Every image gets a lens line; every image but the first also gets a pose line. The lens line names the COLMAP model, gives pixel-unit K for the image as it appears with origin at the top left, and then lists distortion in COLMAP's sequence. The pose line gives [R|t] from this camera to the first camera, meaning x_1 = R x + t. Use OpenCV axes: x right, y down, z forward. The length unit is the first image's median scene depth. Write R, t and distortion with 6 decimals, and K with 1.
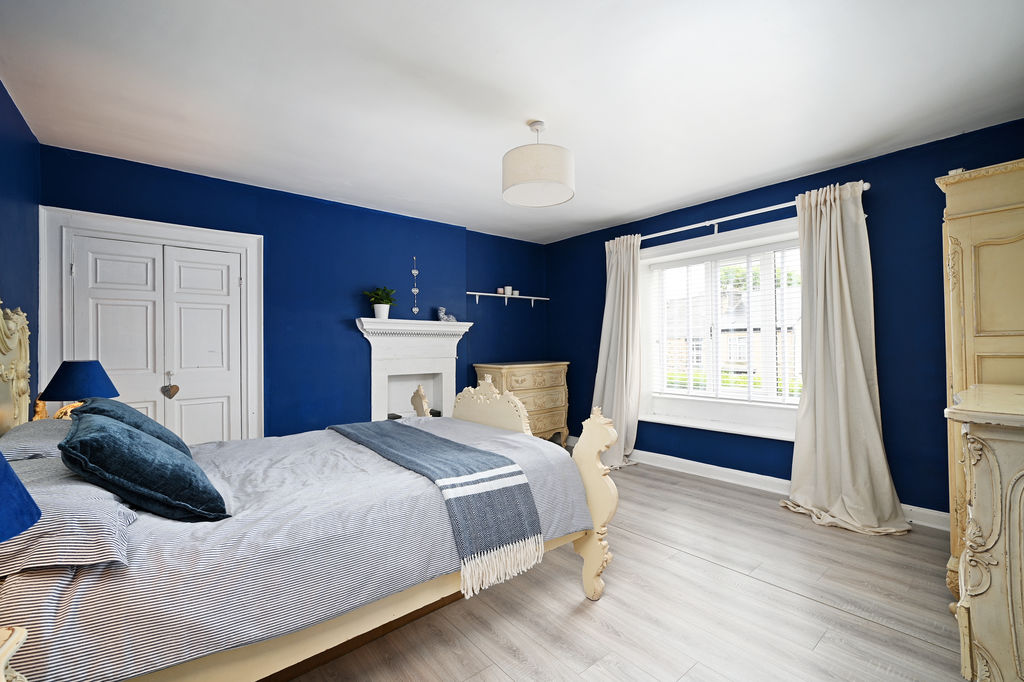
lens RADIAL K [[438.6, 0, 512.0], [0, 438.6, 341.0], [0, 0, 1]] dist [-0.001739, -0.000167]
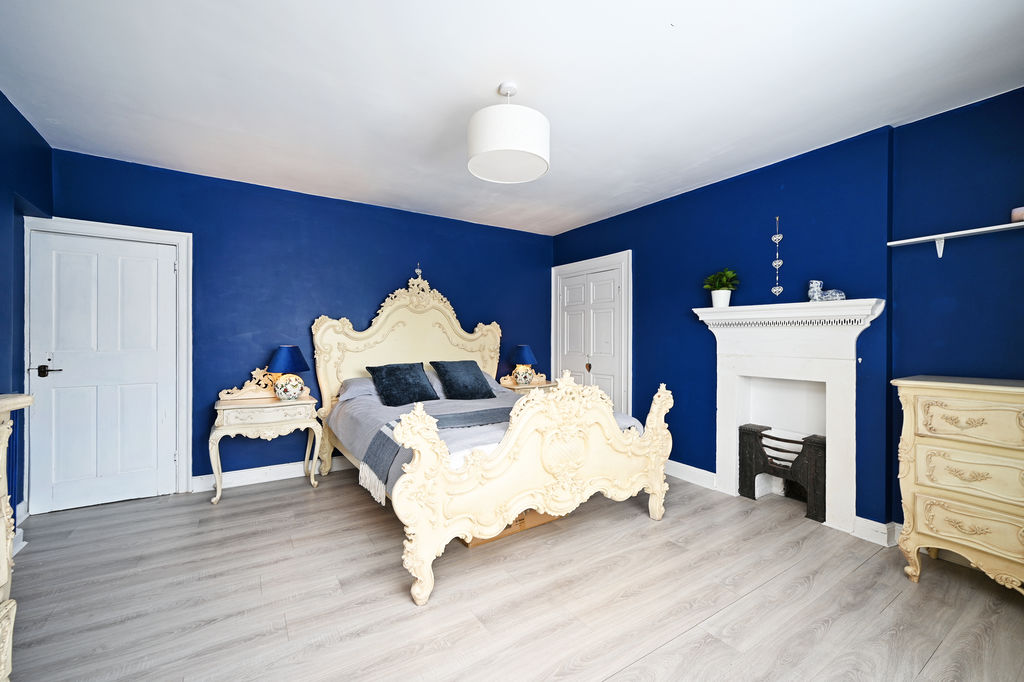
lens RADIAL K [[427.0, 0, 512.0], [0, 427.0, 341.0], [0, 0, 1]] dist [0.000599, 0.000114]
pose [[-0.121799, 0.010648, -0.992498, 0.536315], [0.007966, 0.999921, 0.009750, 0.003188], [0.992523, -0.006718, -0.121874, 0.650248]]
